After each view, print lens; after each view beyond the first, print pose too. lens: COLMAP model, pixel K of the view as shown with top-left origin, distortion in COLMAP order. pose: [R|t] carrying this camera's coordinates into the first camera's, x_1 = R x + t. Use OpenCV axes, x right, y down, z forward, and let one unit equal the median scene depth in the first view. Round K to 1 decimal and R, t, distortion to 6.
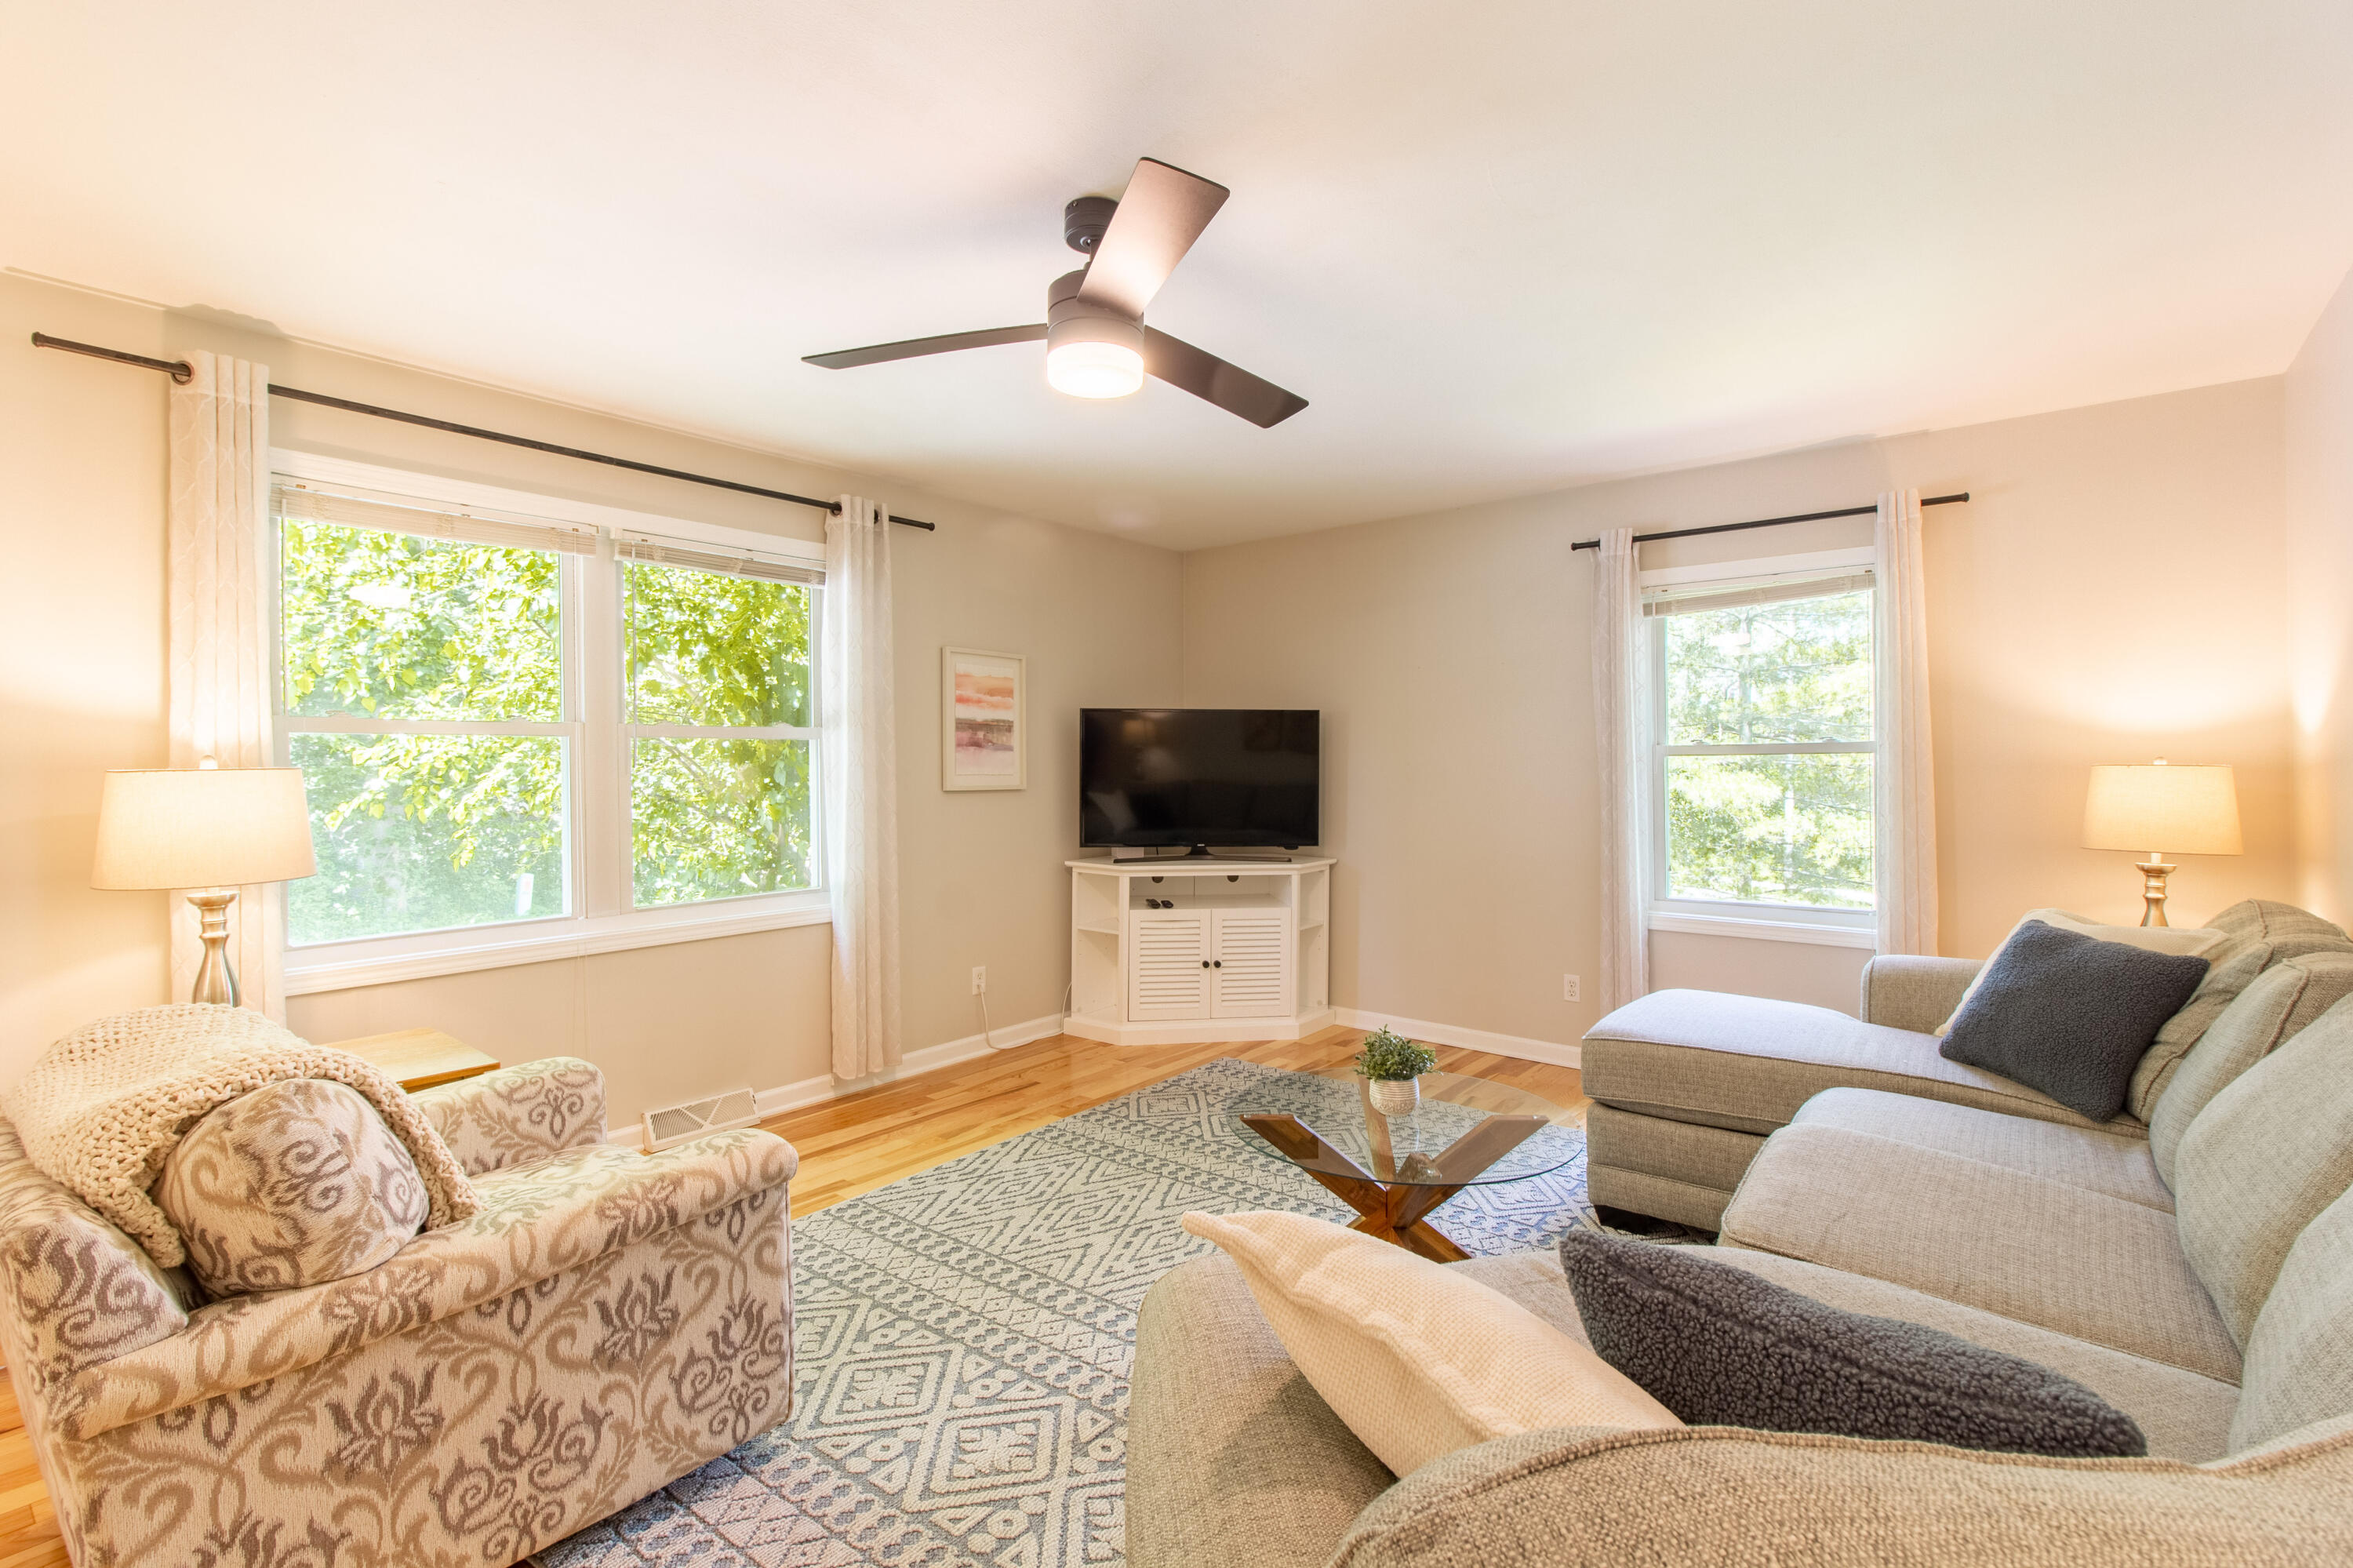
lens RADIAL K [[1080.7, 0, 1185.0], [0, 1080.7, 766.2], [0, 0, 1]] dist [0.004242, -0.000215]
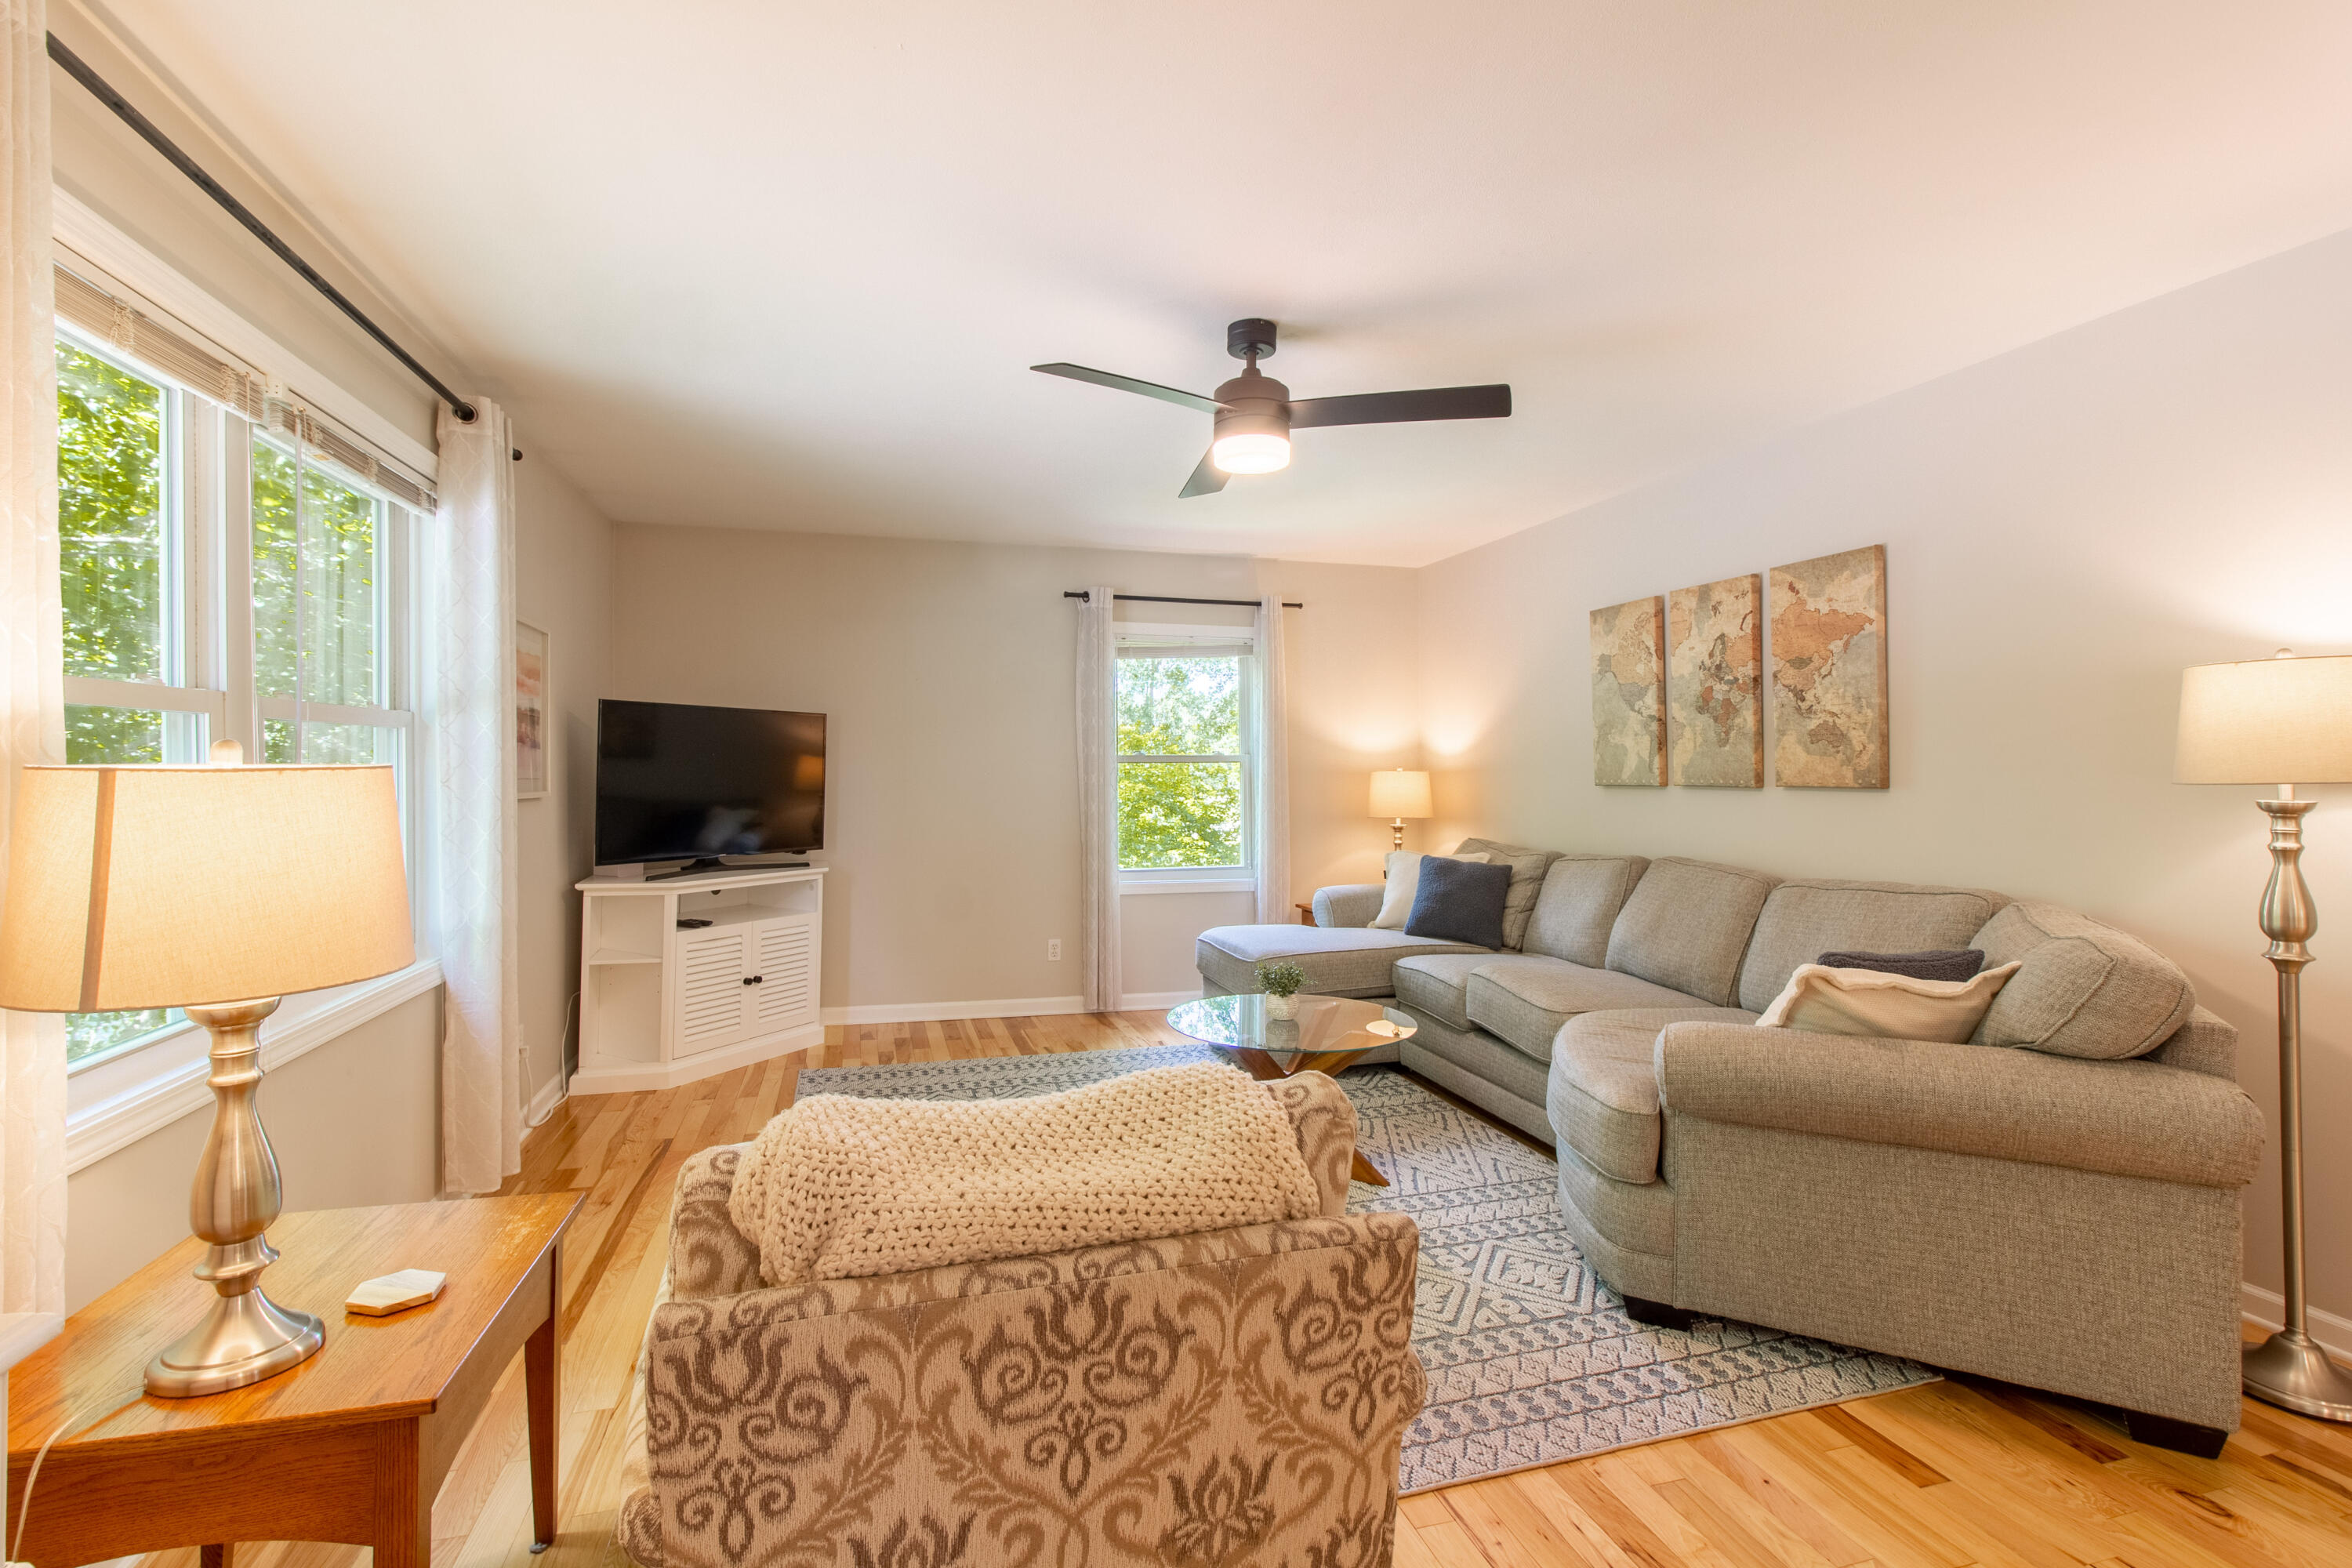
lens RADIAL K [[1083.6, 0, 1191.5], [0, 1083.6, 767.1], [0, 0, 1]] dist [0.008009, -0.001006]
pose [[0.575089, 0.005697, 0.818071, -0.600815], [-0.002386, 0.999983, -0.005286, 0.002289], [-0.818087, 0.001088, 0.575093, 0.170544]]
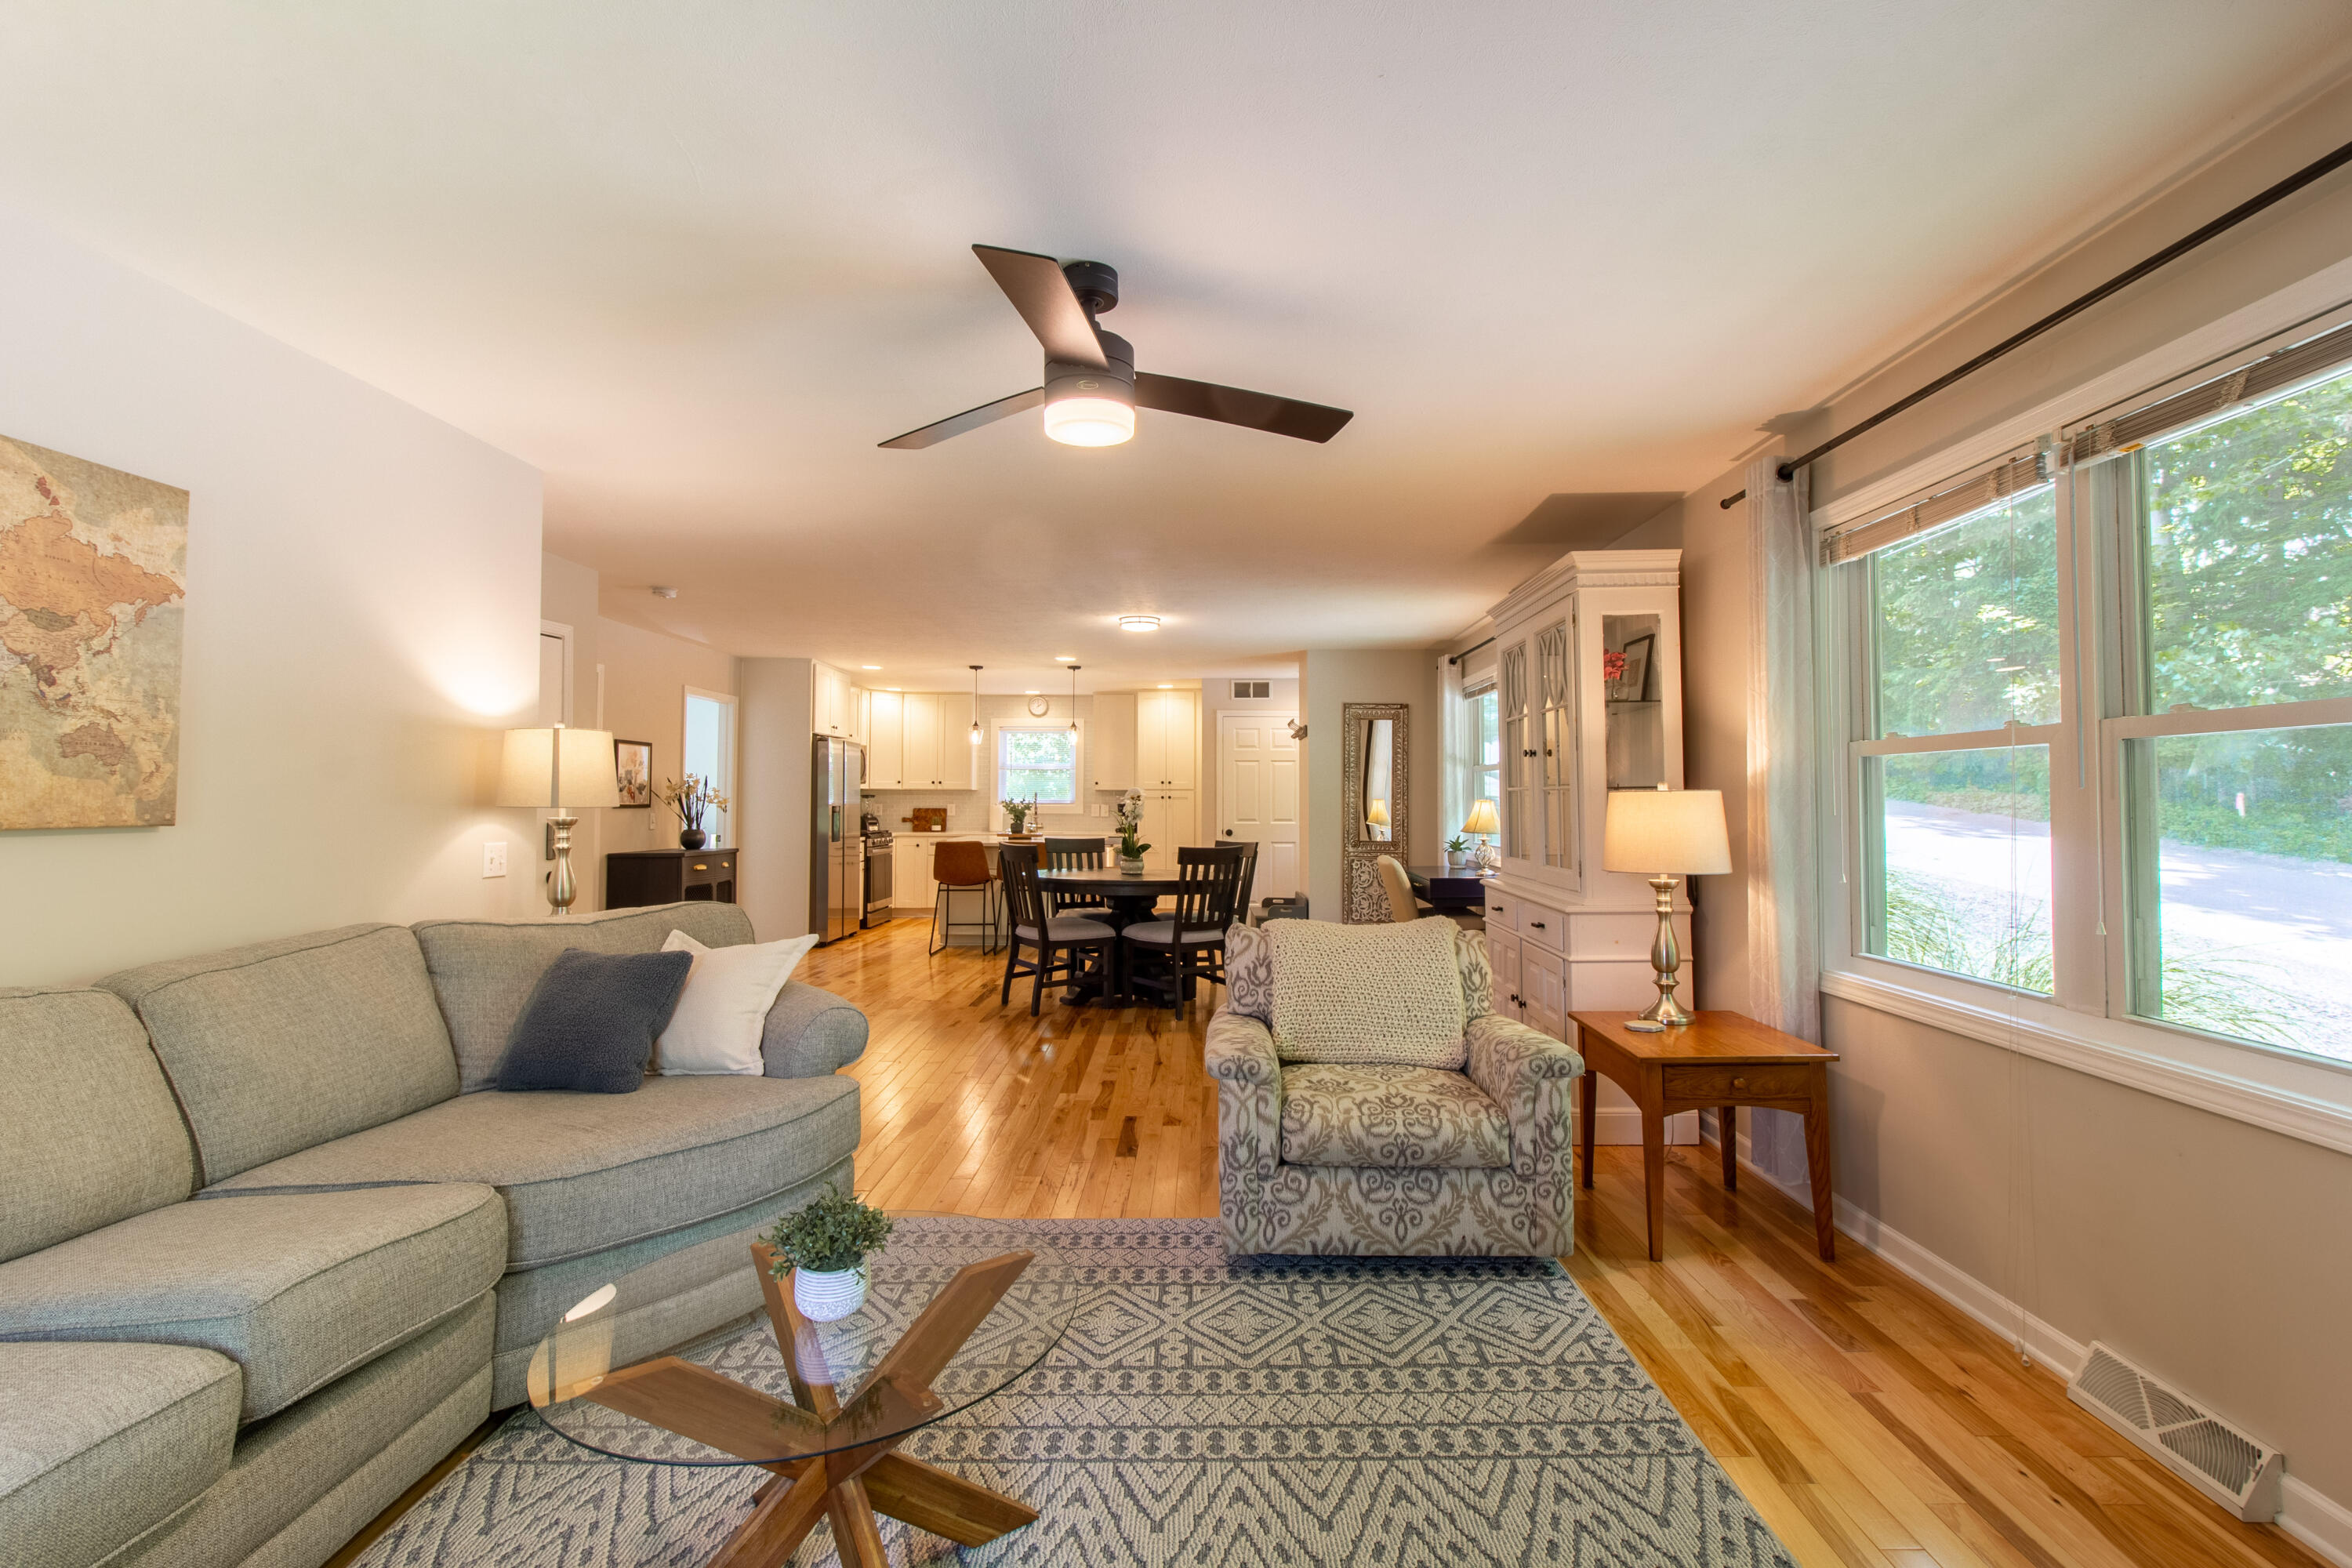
lens RADIAL K [[1086.9, 0, 1181.7], [0, 1086.9, 764.6], [0, 0, 1]] dist [0.003171, 0.000380]
pose [[-0.797629, -0.009623, -0.603071, 0.254363], [0.008090, 0.999612, -0.026650, -0.000152], [0.603094, -0.026136, -0.797242, 0.988242]]
